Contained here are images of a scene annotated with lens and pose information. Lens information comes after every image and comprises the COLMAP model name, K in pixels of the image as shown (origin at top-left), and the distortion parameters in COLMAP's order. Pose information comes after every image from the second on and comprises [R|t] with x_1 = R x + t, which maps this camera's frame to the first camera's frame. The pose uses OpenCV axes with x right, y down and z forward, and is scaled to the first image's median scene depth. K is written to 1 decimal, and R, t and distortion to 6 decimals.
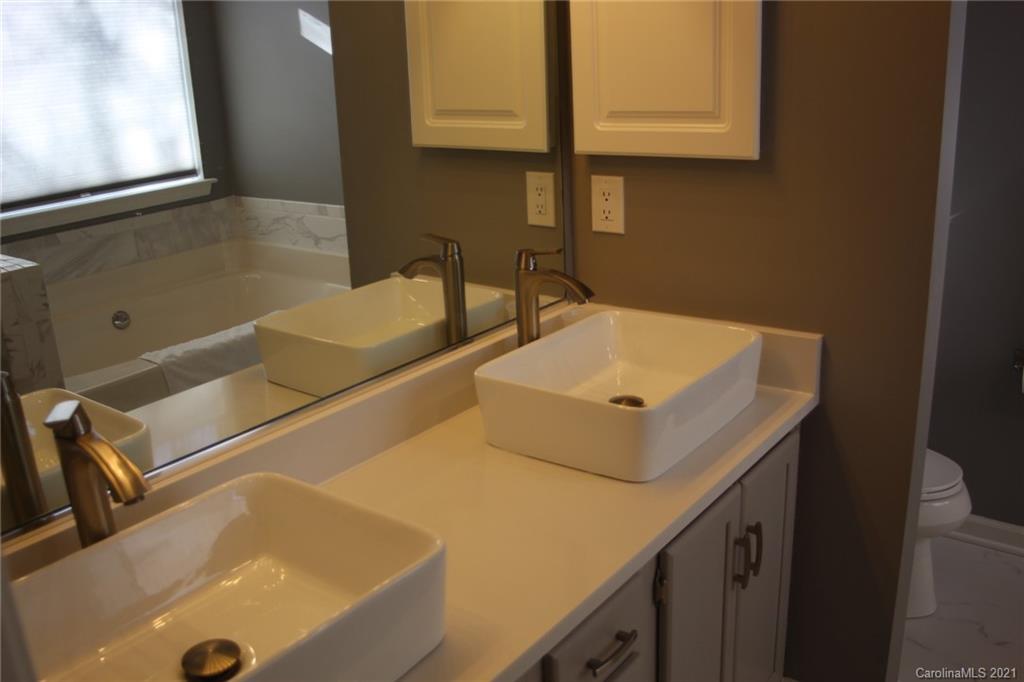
lens RADIAL K [[920.9, 0, 512.0], [0, 920.9, 341.0], [0, 0, 1]] dist [-0.063295, -0.001985]
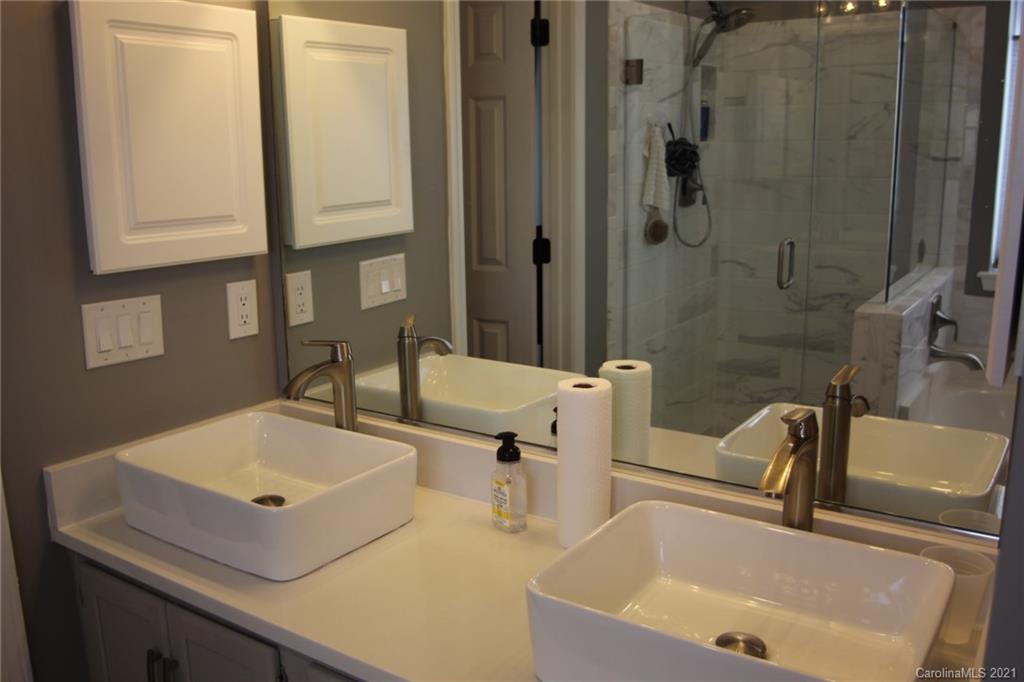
lens RADIAL K [[920.9, 0, 512.0], [0, 920.9, 341.0], [0, 0, 1]] dist [-0.063295, -0.001985]
pose [[-0.060896, -0.153395, 0.986287, -0.925922], [0.337199, 0.926866, 0.164973, -0.189625], [-0.939462, 0.342621, -0.004718, 0.779154]]
